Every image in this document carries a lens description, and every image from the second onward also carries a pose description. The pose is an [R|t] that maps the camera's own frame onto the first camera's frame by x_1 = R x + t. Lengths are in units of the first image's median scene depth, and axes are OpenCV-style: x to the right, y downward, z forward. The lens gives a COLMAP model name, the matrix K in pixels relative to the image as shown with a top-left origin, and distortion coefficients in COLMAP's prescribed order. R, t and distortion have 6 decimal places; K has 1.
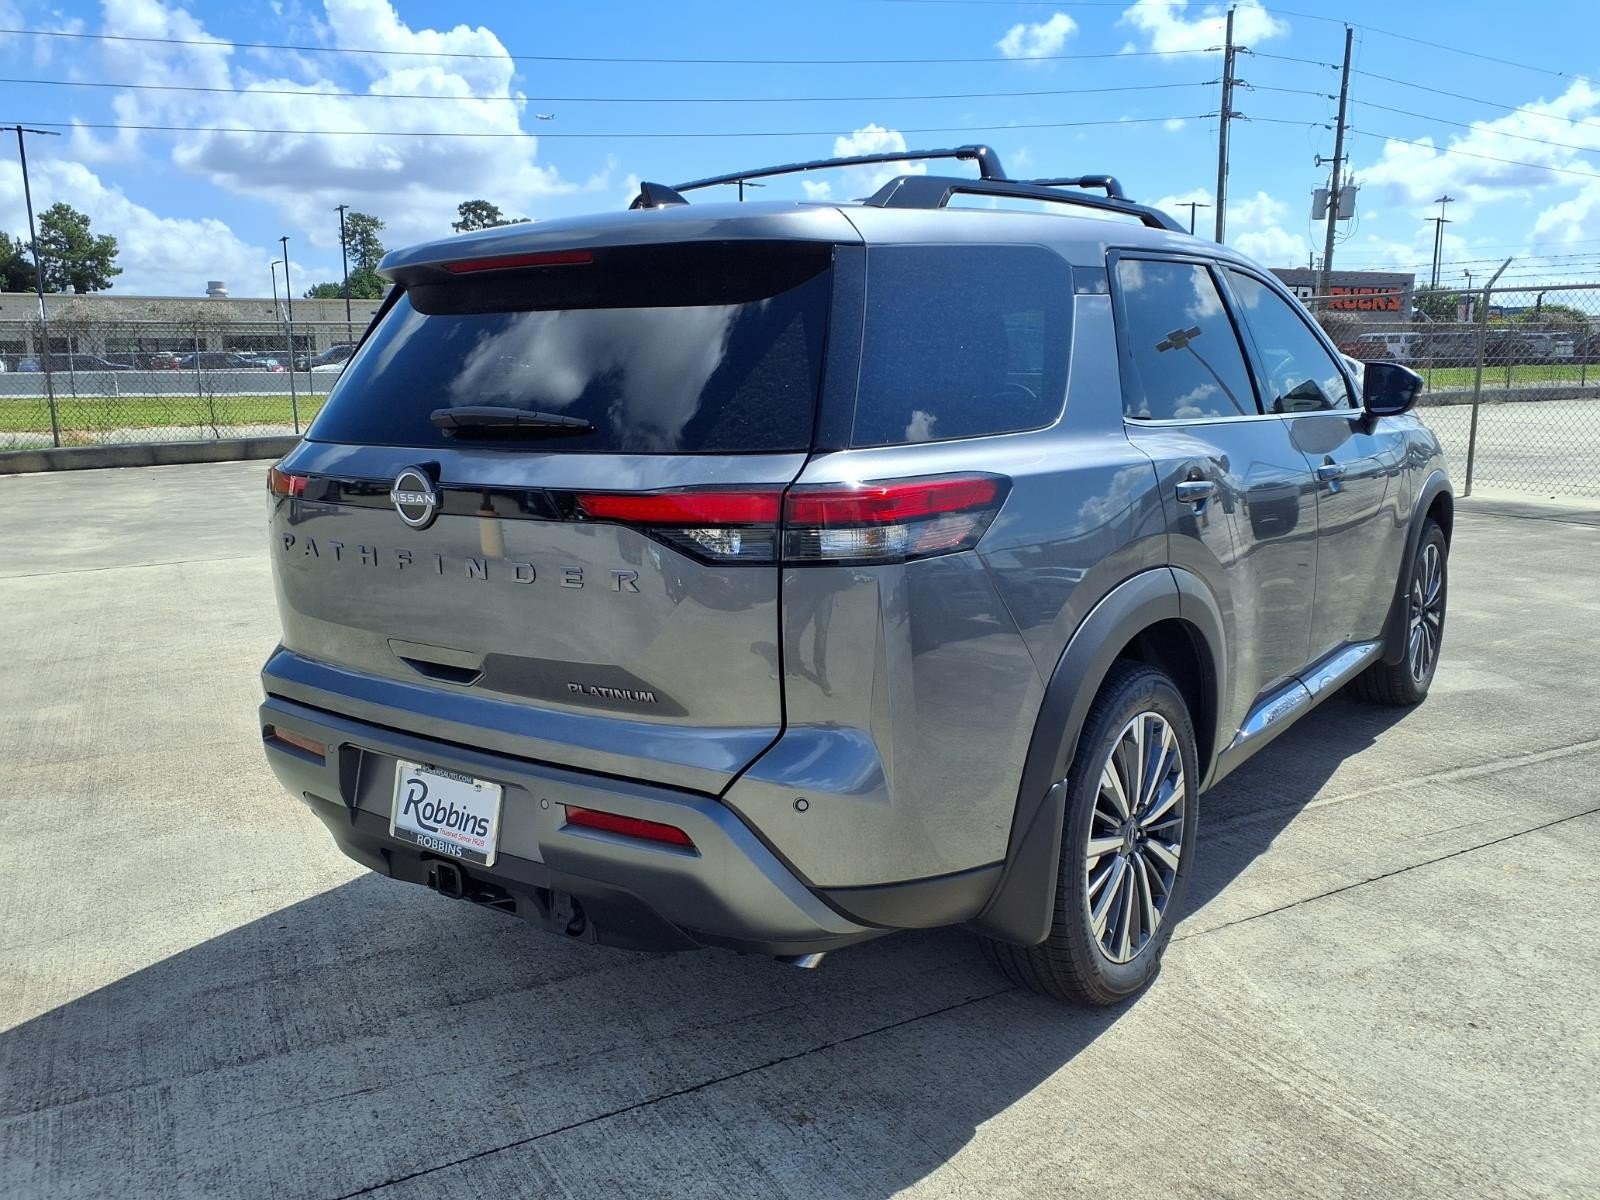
lens RADIAL K [[1322.9, 0, 812.8], [0, 1322.9, 605.3], [0, 0, 1]] dist [0.016473, -0.003611]
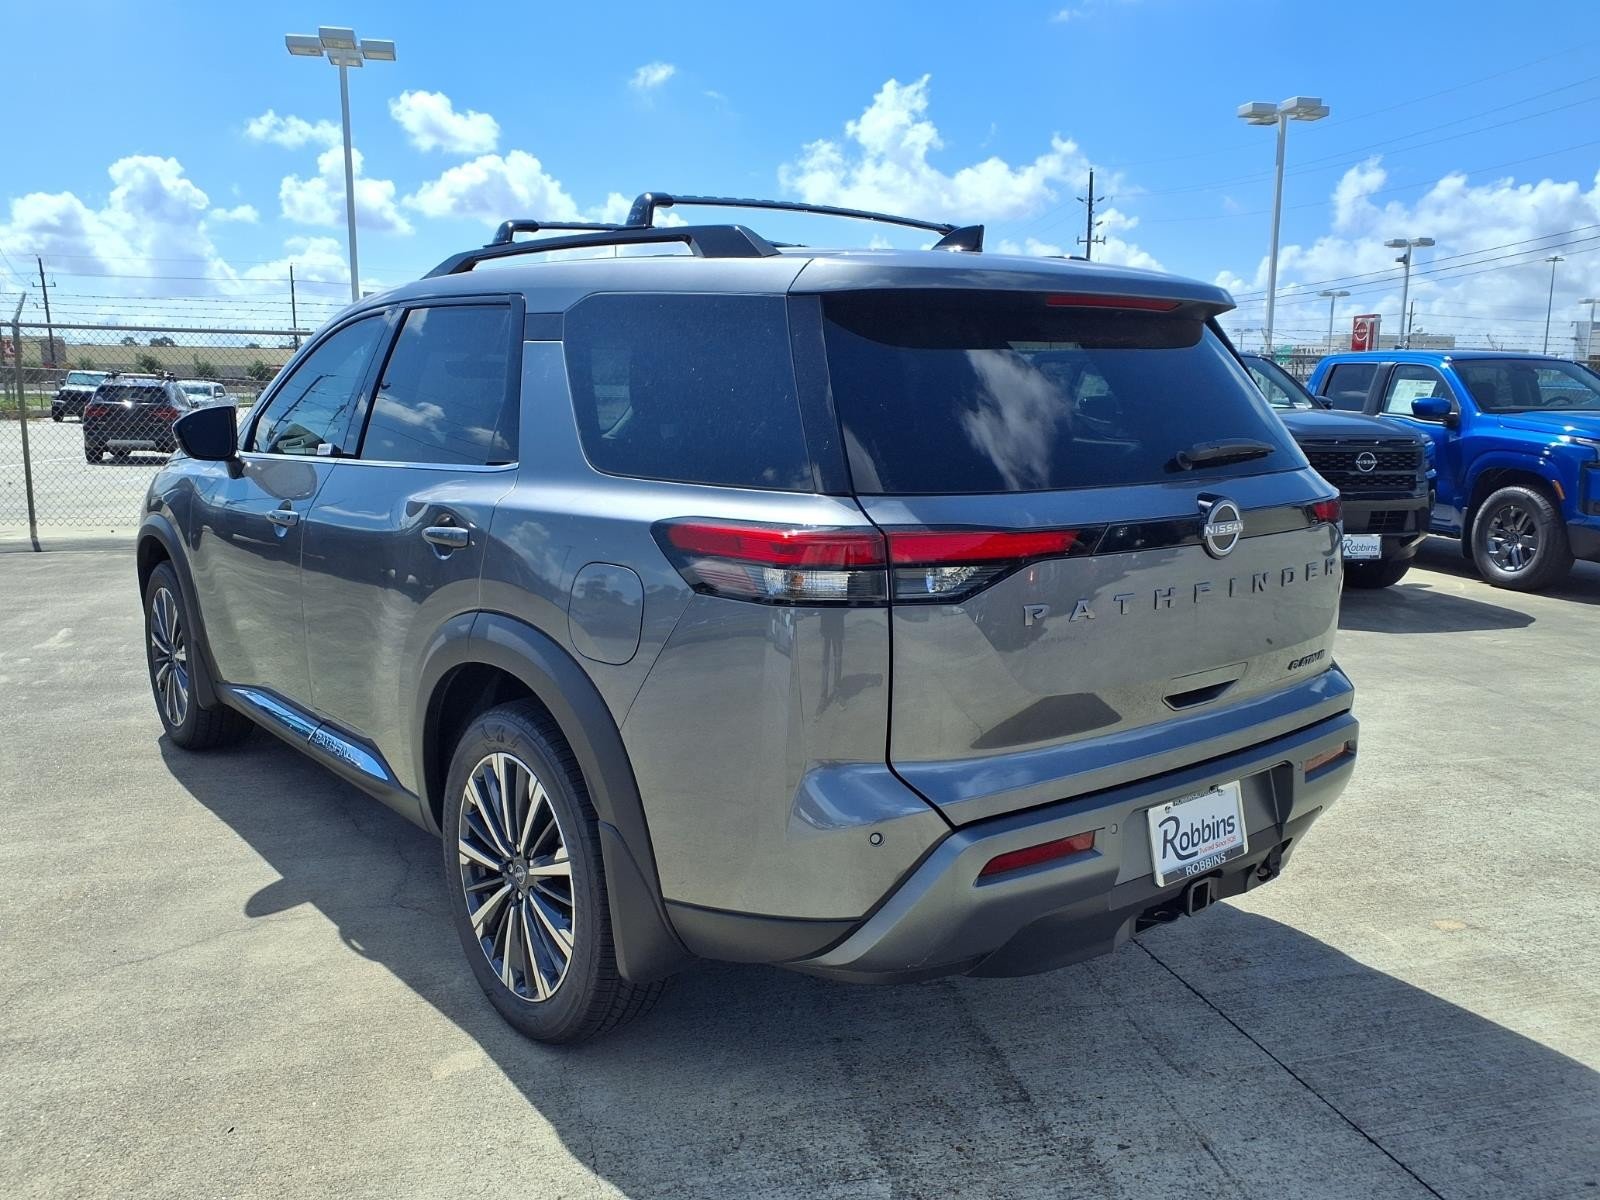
lens RADIAL K [[1322.9, 0, 808.1], [0, 1322.9, 596.9], [0, 0, 1]] dist [0.016473, -0.003611]
pose [[0.235285, -0.138329, 0.962032, -1.298447], [0.170094, 0.980405, 0.099370, -0.175539], [-0.956927, 0.140255, 0.254204, 0.988088]]
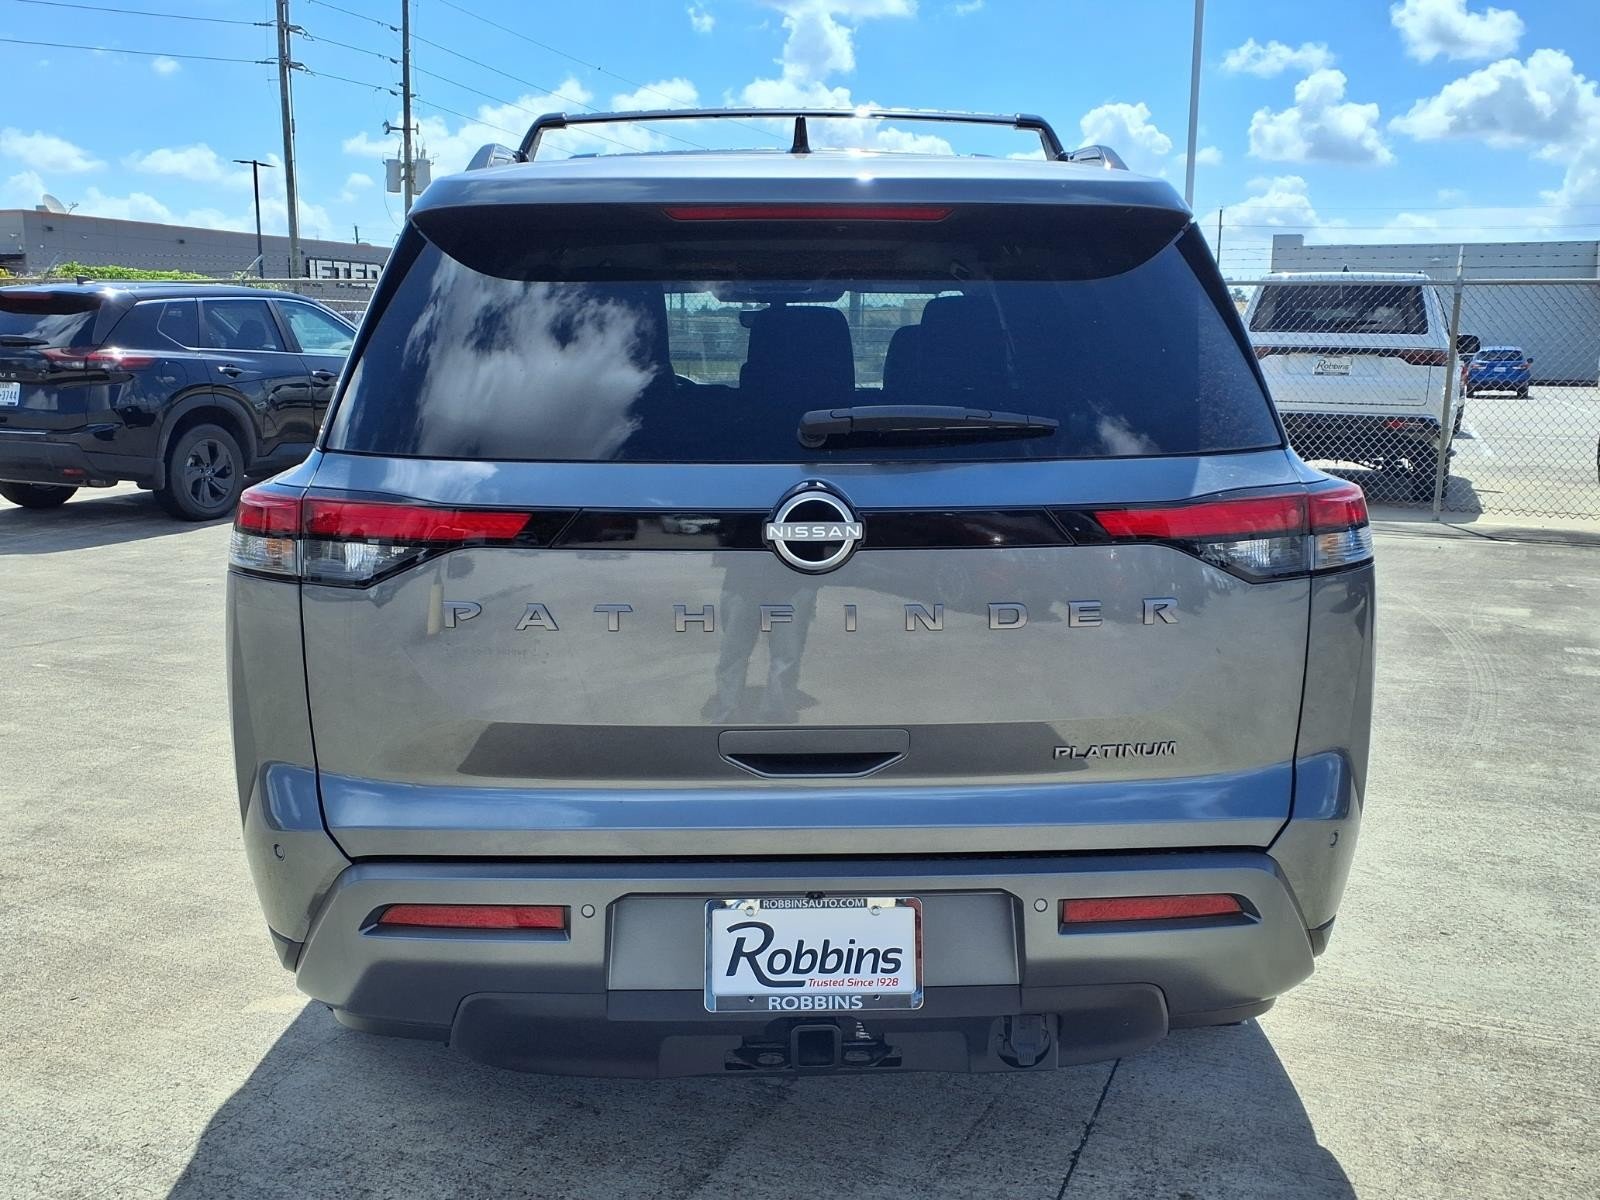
lens RADIAL K [[1486.6, 0, 801.7], [0, 1486.6, 602.9], [0, 0, 1]] dist [0.021540, 0.000000]
pose [[0.781712, -0.093005, 0.616666, -0.762690], [0.099683, 0.994738, 0.023662, -0.058166], [-0.615622, 0.042974, 0.786869, 0.340369]]
